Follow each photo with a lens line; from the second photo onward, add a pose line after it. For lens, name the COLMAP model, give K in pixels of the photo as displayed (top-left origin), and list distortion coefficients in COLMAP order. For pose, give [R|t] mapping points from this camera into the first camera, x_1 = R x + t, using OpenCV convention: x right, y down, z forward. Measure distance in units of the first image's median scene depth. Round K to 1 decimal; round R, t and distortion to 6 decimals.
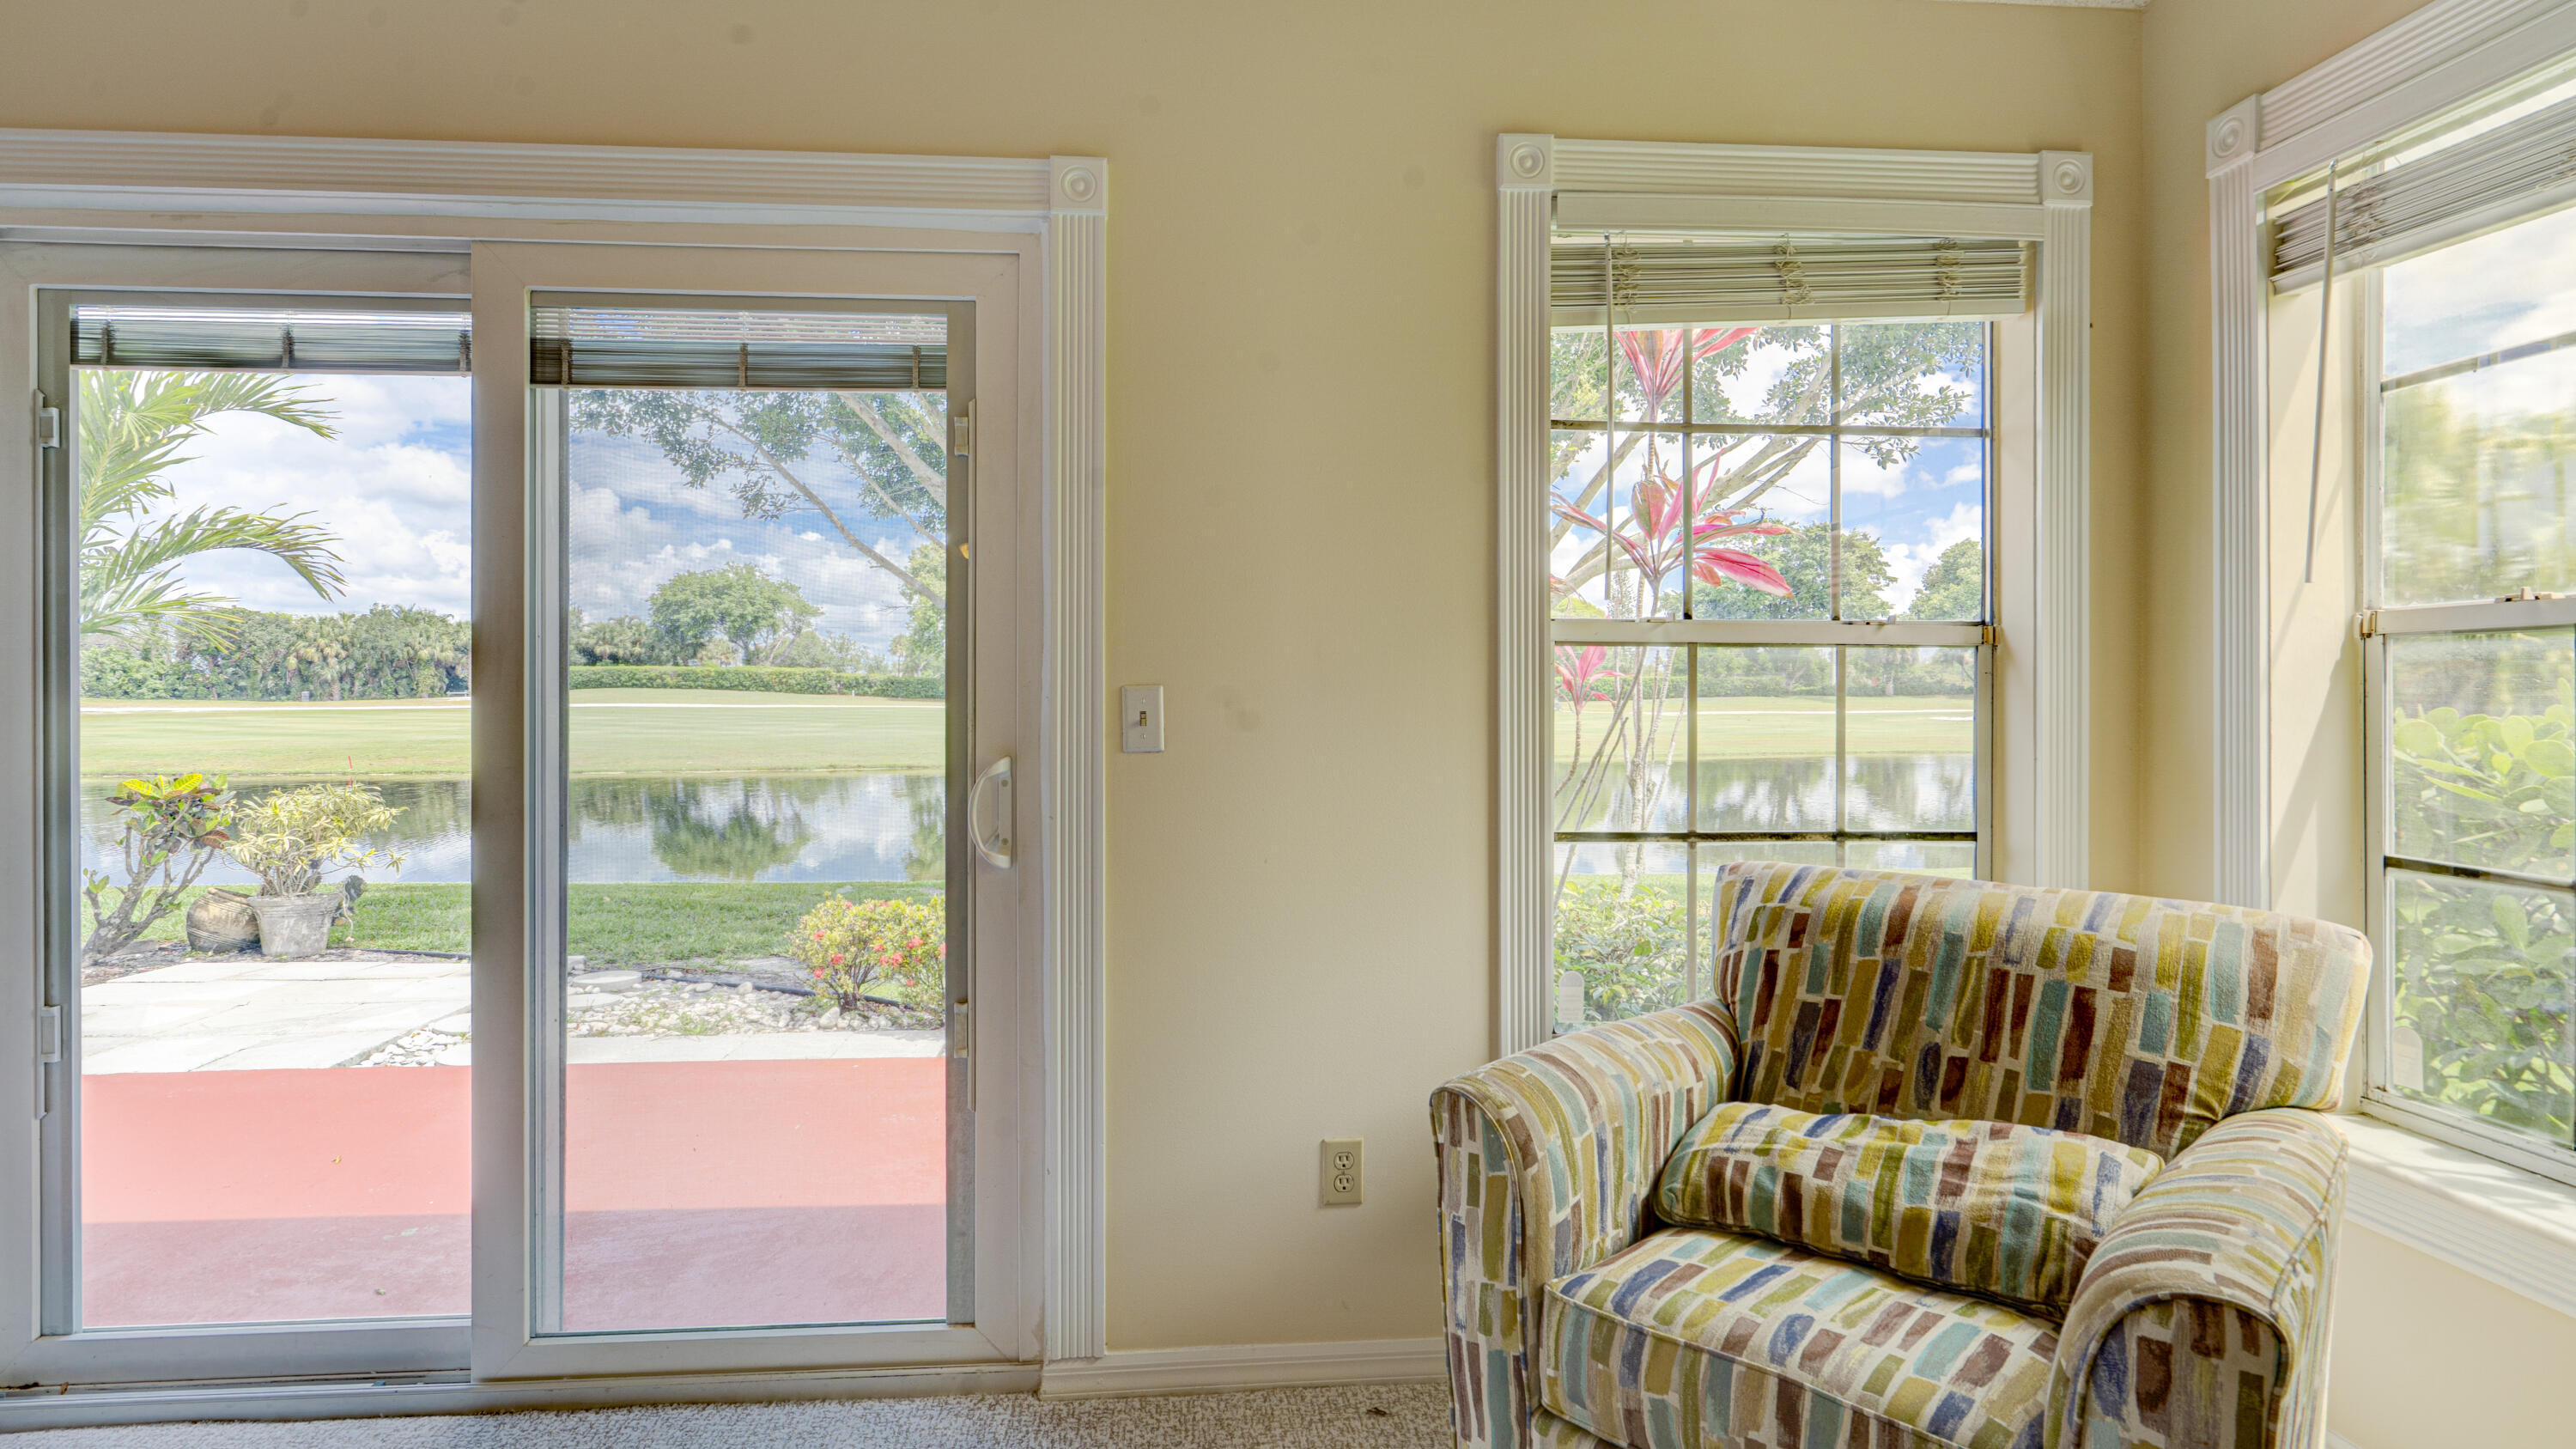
lens RADIAL K [[1194.7, 0, 1252.4], [0, 1194.7, 711.8], [0, 0, 1]] dist [-0.003456, 0.001273]
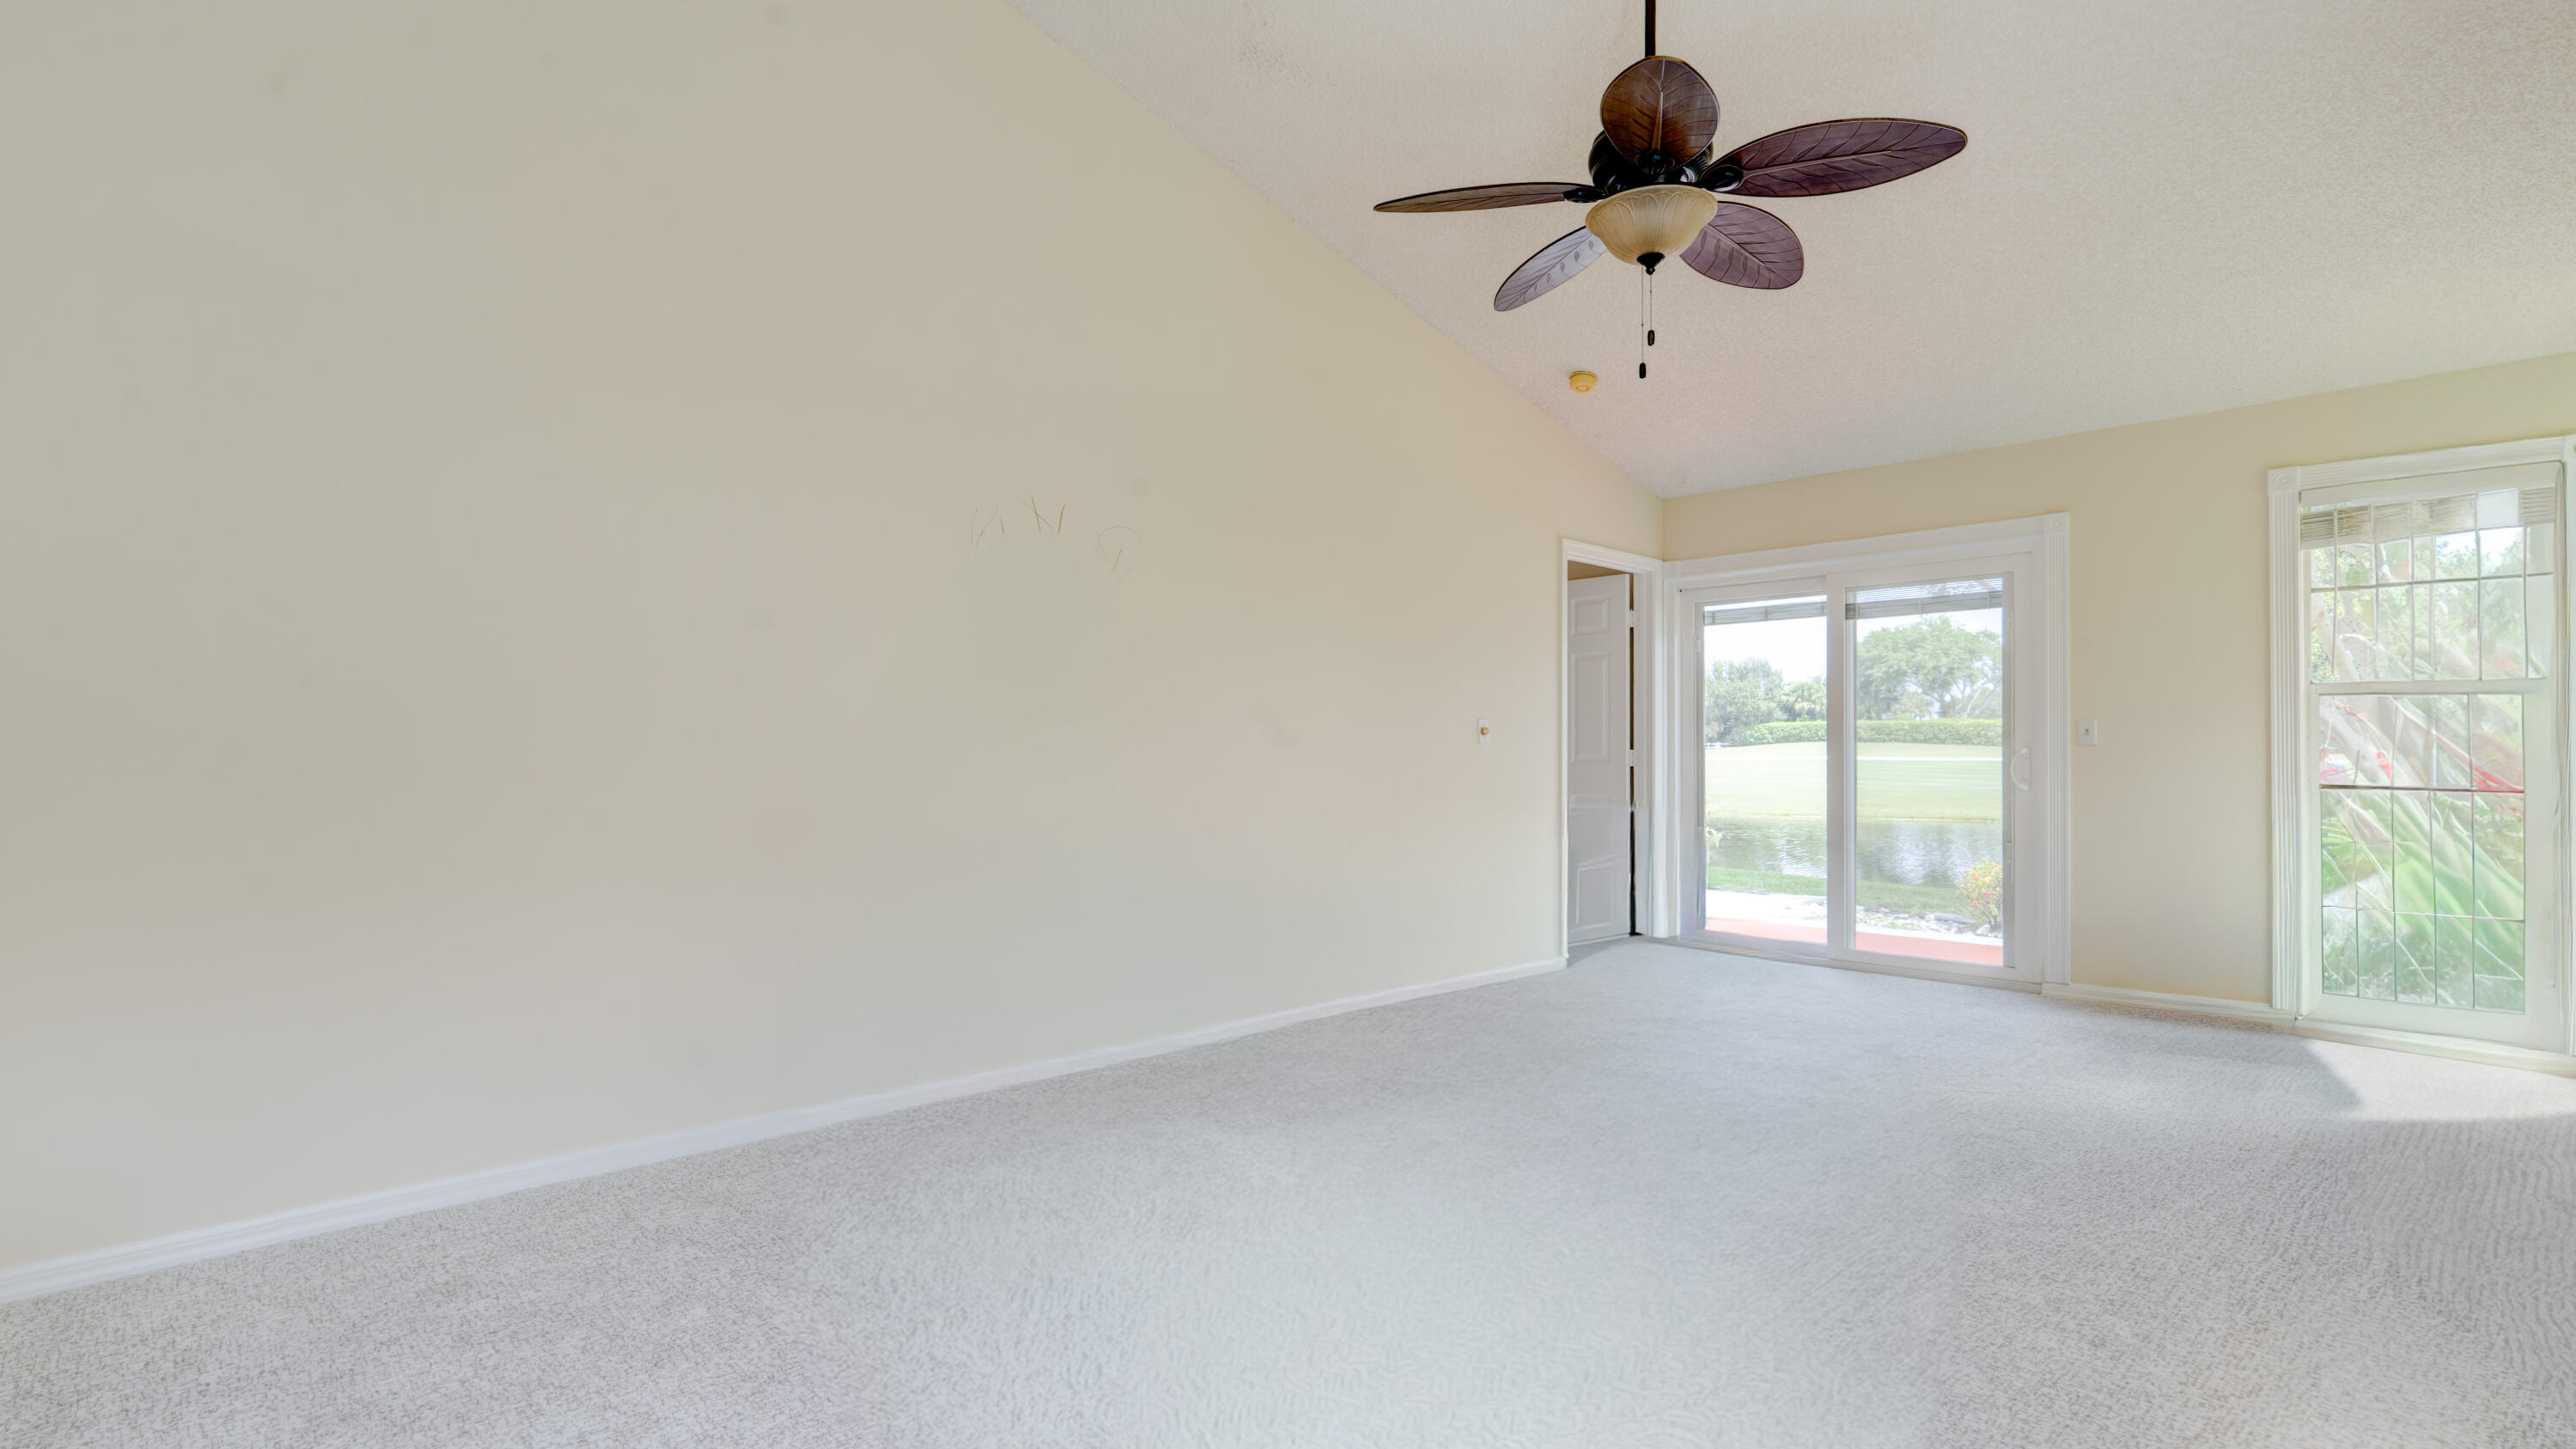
lens RADIAL K [[1194.5, 0, 1301.9], [0, 1194.5, 738.7], [0, 0, 1]] dist [-0.003456, 0.001273]
pose [[0.627052, -0.009741, -0.778917, 0.869321], [-0.008030, 0.999788, -0.018967, 0.085847], [0.778936, 0.018148, 0.626841, -1.949608]]
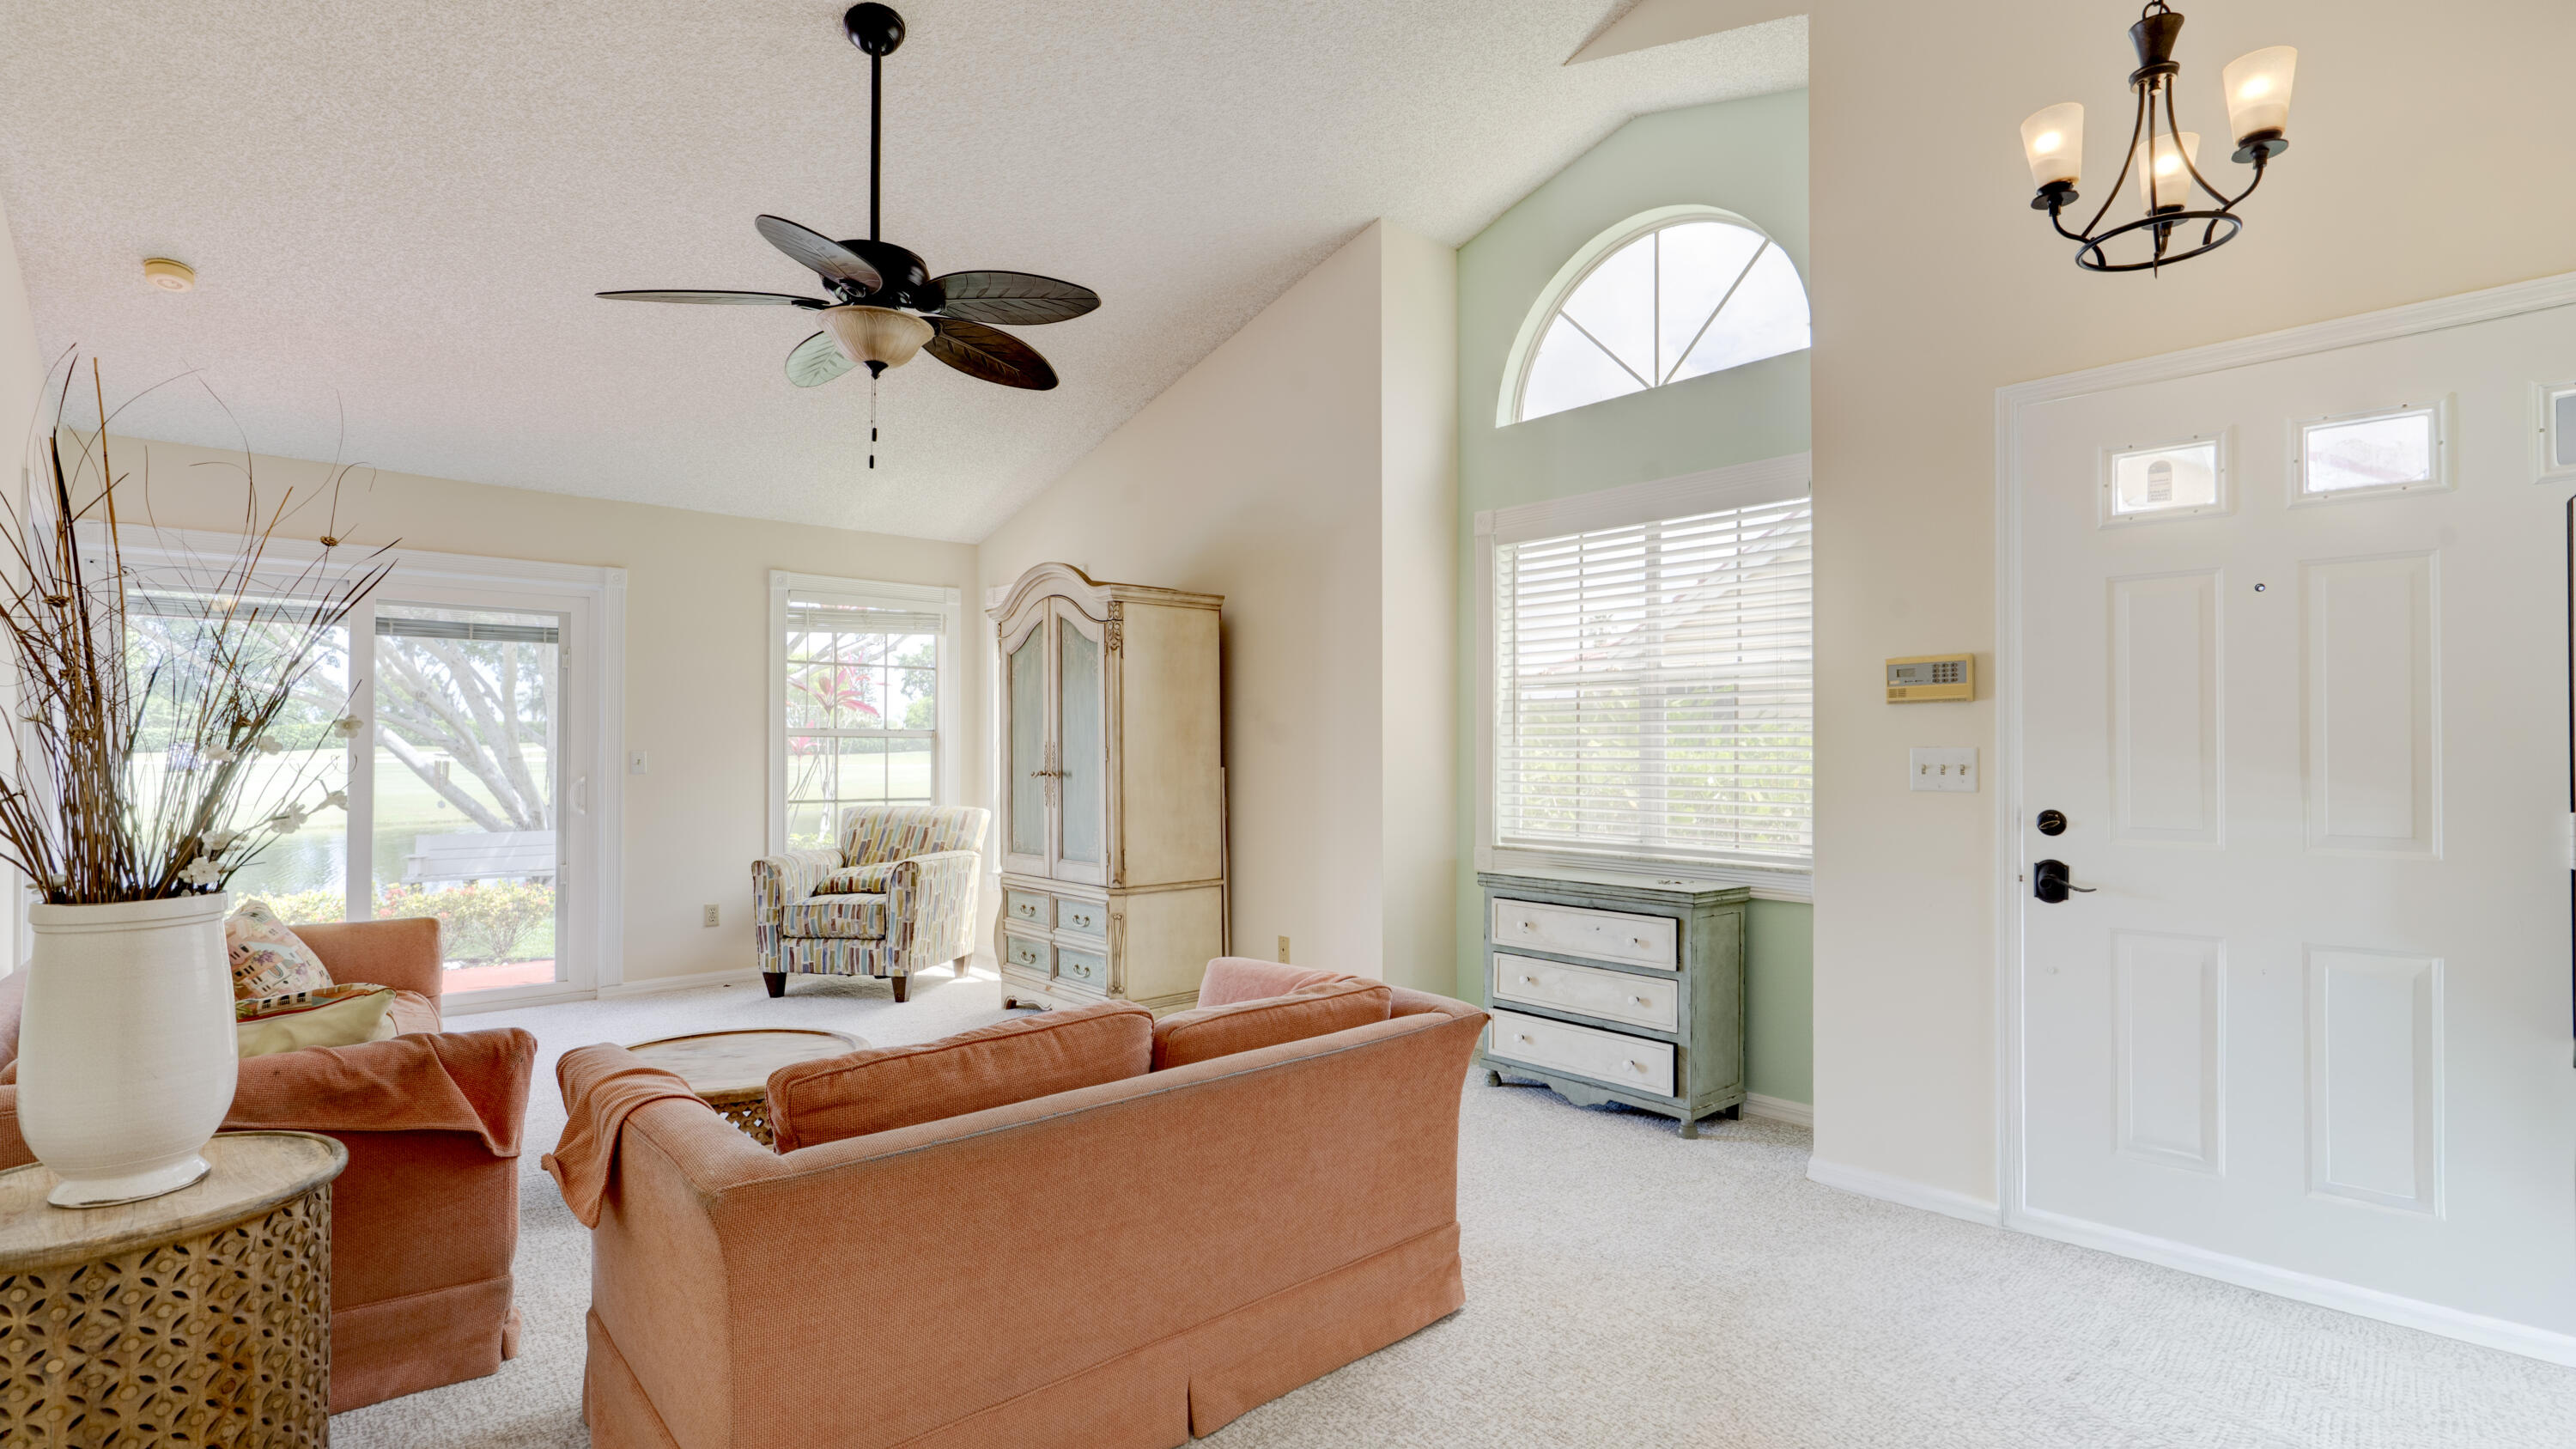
lens RADIAL K [[1194.7, 0, 1290.4], [0, 1194.7, 738.5], [0, 0, 1]] dist [-0.003456, 0.001273]
pose [[0.803011, 0.008212, 0.595907, -0.578899], [0.005156, 0.999772, -0.020726, 0.019219], [-0.595942, 0.019716, 0.802786, -2.393232]]
